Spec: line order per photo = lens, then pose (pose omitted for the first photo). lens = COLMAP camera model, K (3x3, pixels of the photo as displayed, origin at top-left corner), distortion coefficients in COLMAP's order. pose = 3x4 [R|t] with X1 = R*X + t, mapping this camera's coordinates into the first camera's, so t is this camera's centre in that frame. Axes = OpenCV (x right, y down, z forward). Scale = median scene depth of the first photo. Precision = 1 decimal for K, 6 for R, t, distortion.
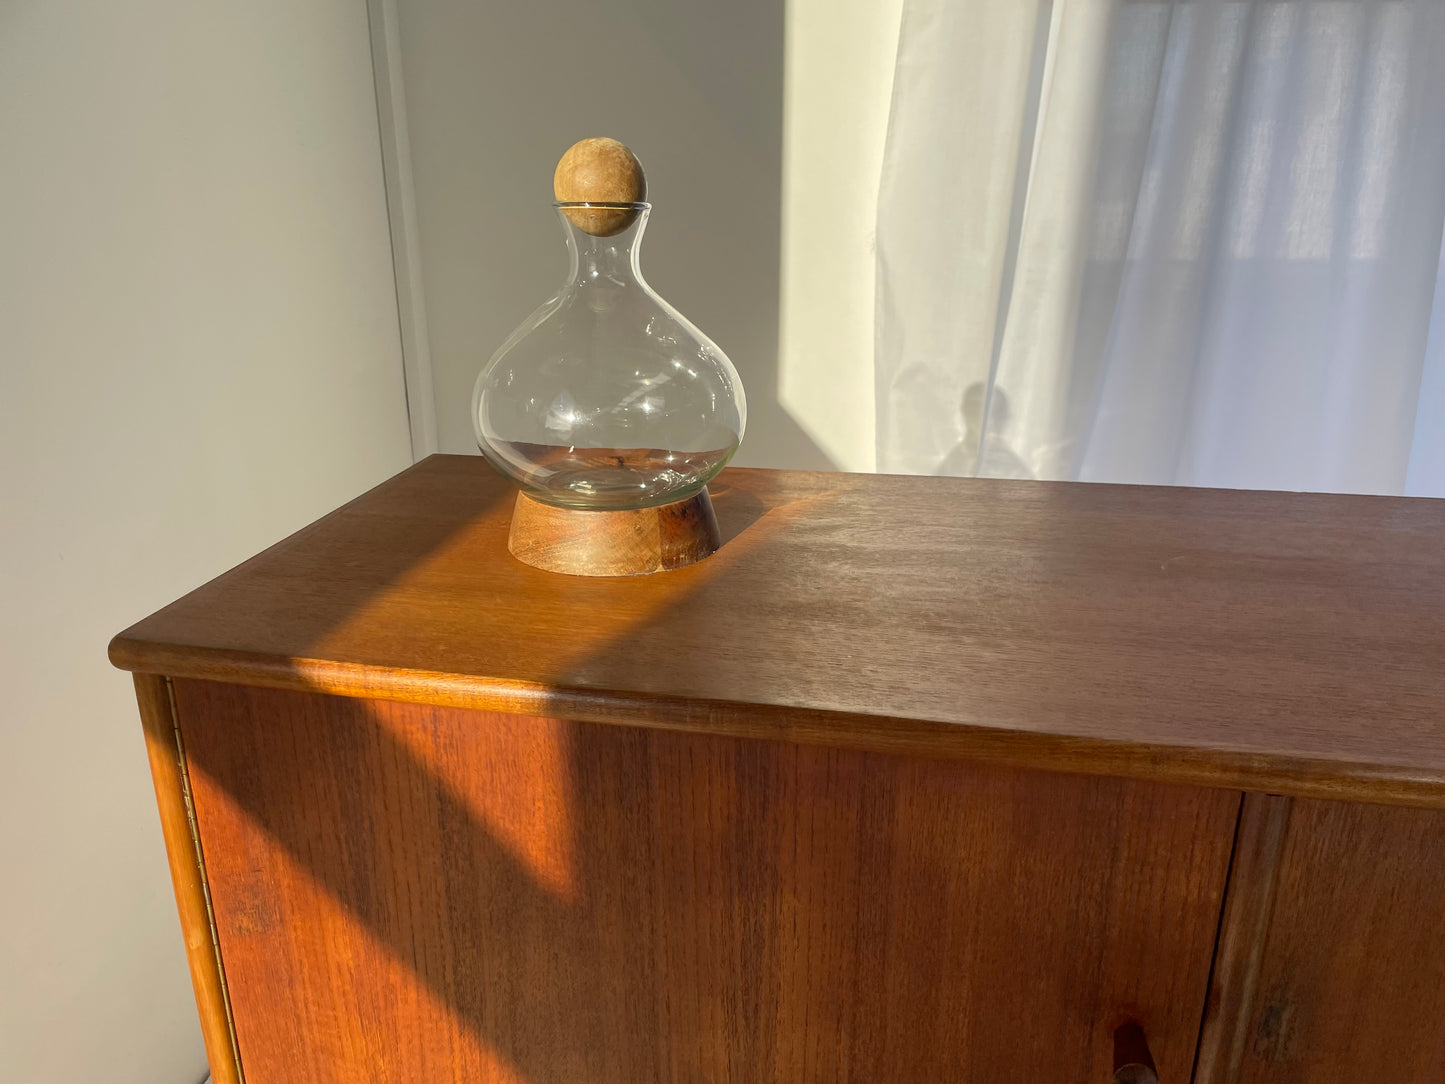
lens RADIAL K [[1088.4, 0, 738.1], [0, 1088.4, 555.3], [0, 0, 1]] dist [0.086501, -0.111355]
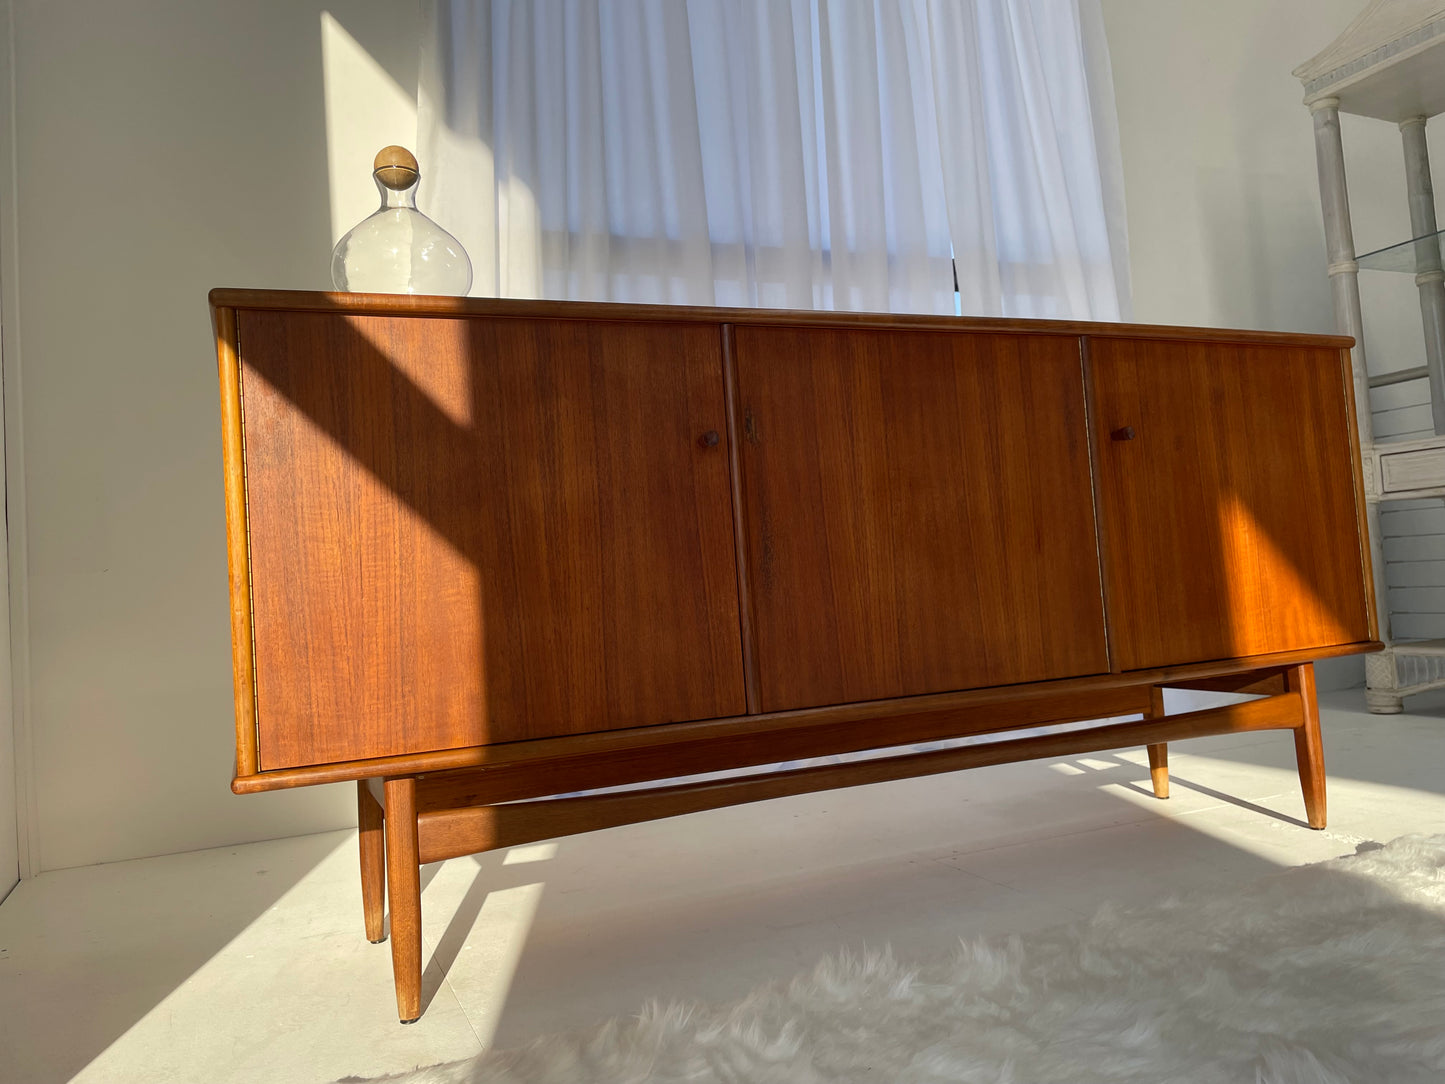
lens RADIAL K [[1088.4, 0, 738.8], [0, 1088.4, 530.8], [0, 0, 1]] dist [0.086501, -0.111355]
pose [[0.835235, -0.033064, 0.548898, -0.851657], [0.249421, 0.912382, -0.324575, 1.304437], [-0.490073, 0.408003, 0.770300, -0.776392]]
